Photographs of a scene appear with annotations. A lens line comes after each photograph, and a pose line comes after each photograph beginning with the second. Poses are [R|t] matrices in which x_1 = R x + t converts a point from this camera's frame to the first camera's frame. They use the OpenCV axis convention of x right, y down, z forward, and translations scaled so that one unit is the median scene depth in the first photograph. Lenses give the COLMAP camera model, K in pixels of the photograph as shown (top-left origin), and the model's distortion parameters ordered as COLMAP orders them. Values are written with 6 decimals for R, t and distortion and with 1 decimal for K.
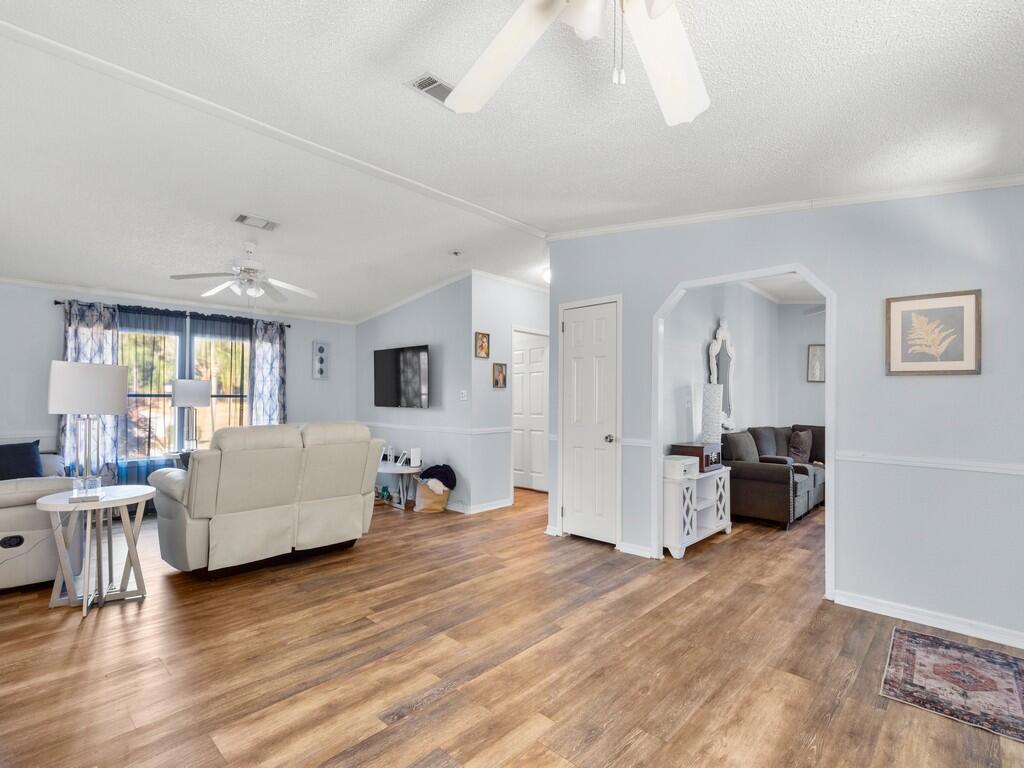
lens RADIAL K [[496.6, 0, 508.8], [0, 496.6, 394.2], [0, 0, 1]] dist [-0.004525, 0.002593]
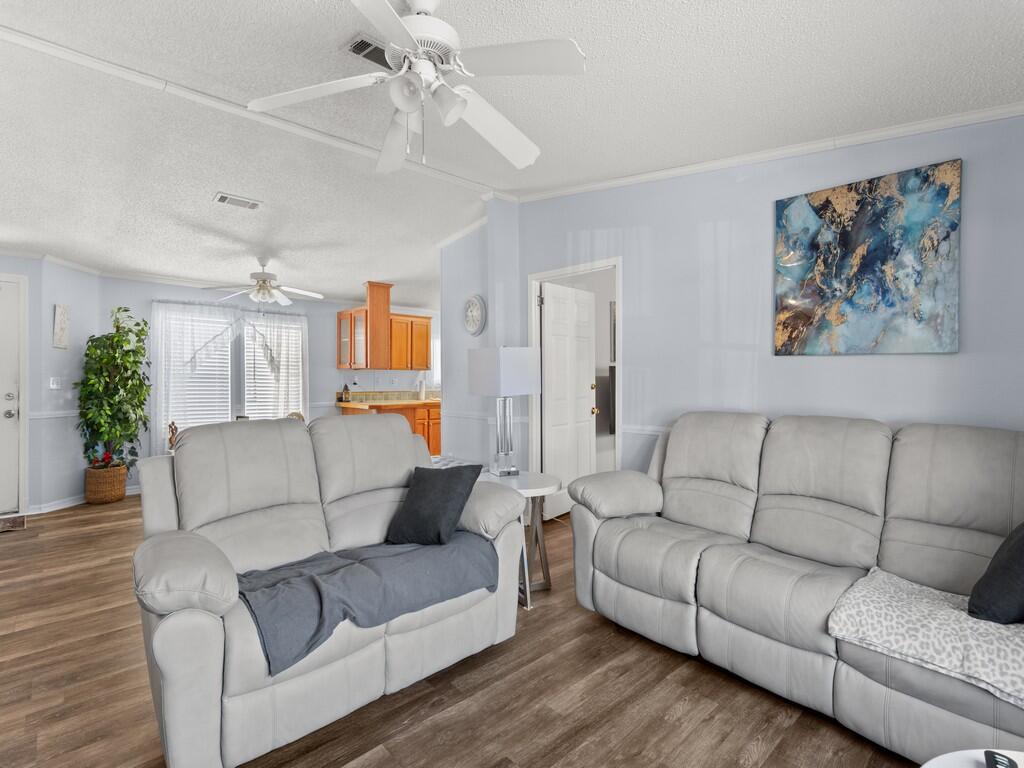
lens RADIAL K [[496.6, 0, 501.8], [0, 496.6, 372.3], [0, 0, 1]] dist [-0.004525, 0.002593]
pose [[-0.996964, -0.004777, 0.077717, -0.896387], [-0.005819, 0.999896, -0.013180, 0.006599], [-0.077646, -0.013592, -0.996888, 2.004623]]
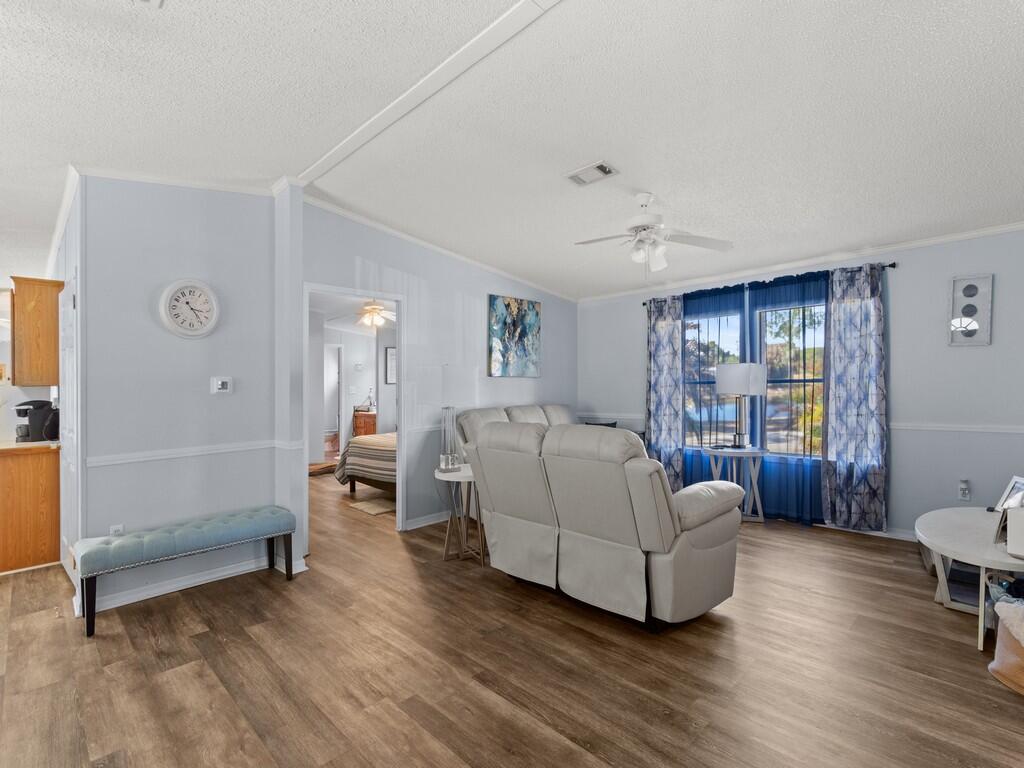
lens RADIAL K [[496.6, 0, 514.6], [0, 496.6, 384.5], [0, 0, 1]] dist [-0.004525, 0.002593]
pose [[-0.038758, -0.005820, -0.999232, 0.414374], [0.030161, 0.999521, -0.006992, 0.002528], [0.998793, -0.030409, -0.038564, 1.181917]]
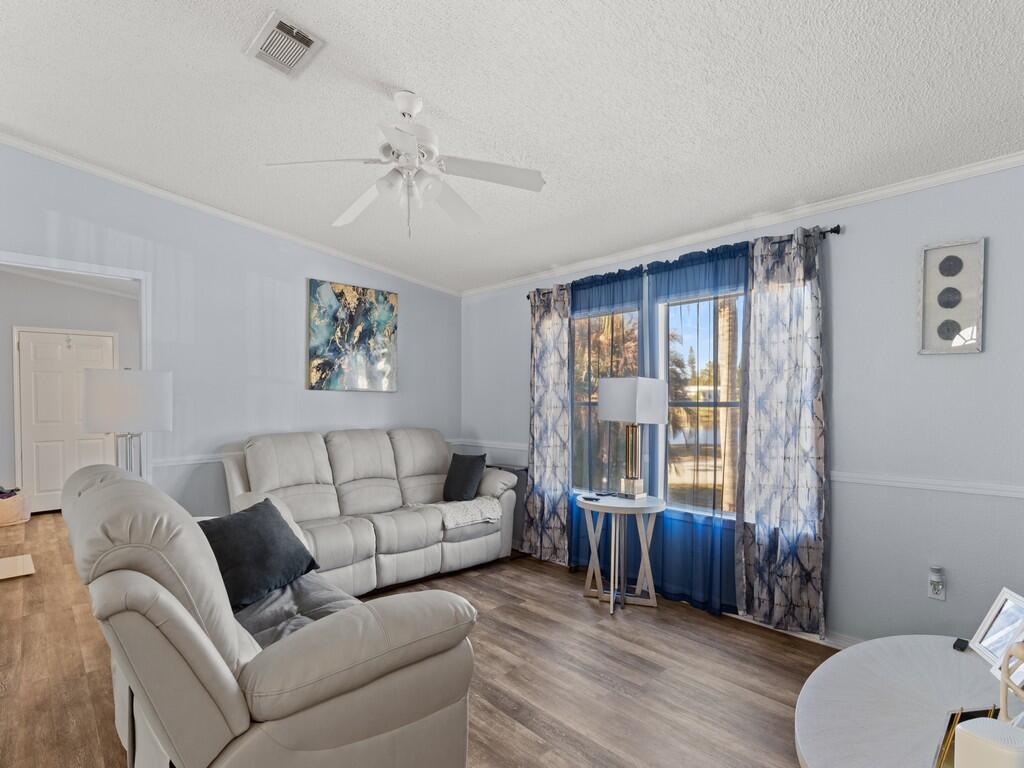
lens RADIAL K [[513.3, 0, 511.0], [0, 513.3, 399.2], [0, 0, 1]] dist [0.001895, -0.004042]
pose [[-0.059003, -0.008828, -0.998219, -0.028502], [0.009734, 0.999908, -0.009418, 0.002303], [0.998210, -0.010272, -0.058912, 1.637892]]
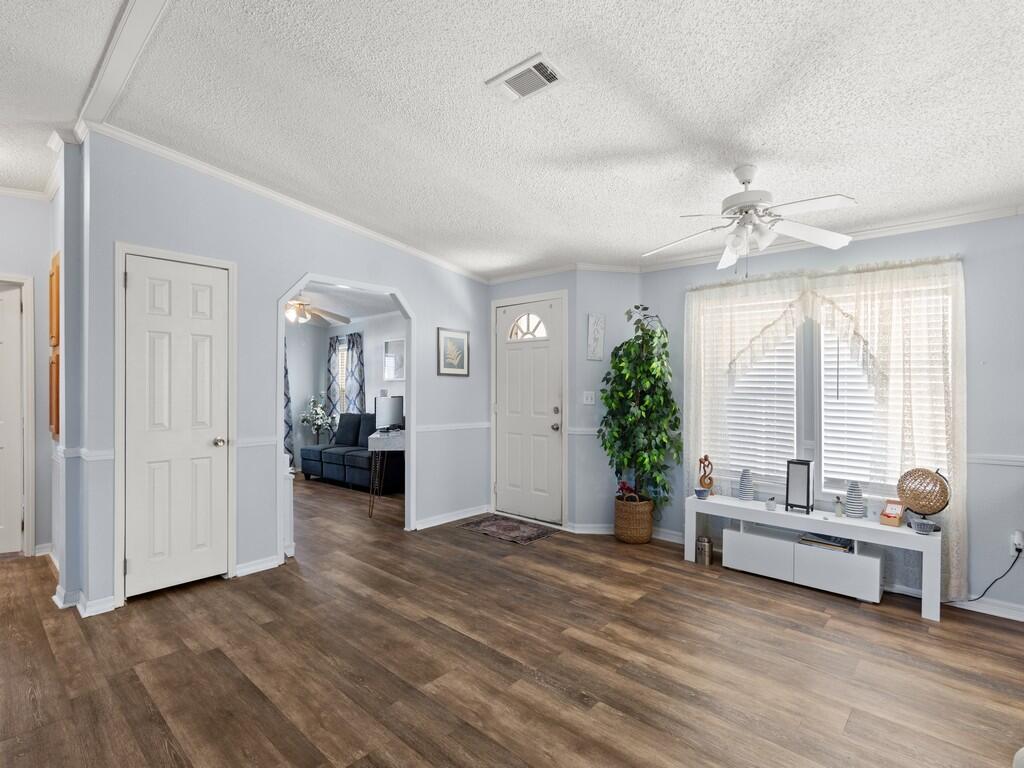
lens RADIAL K [[496.6, 0, 513.4], [0, 496.6, 394.9], [0, 0, 1]] dist [-0.004525, 0.002593]
pose [[-0.019682, -0.017455, 0.999654, -0.834430], [-0.009148, 0.999809, 0.017277, -0.005066], [-0.999764, -0.008805, -0.019838, 0.780298]]
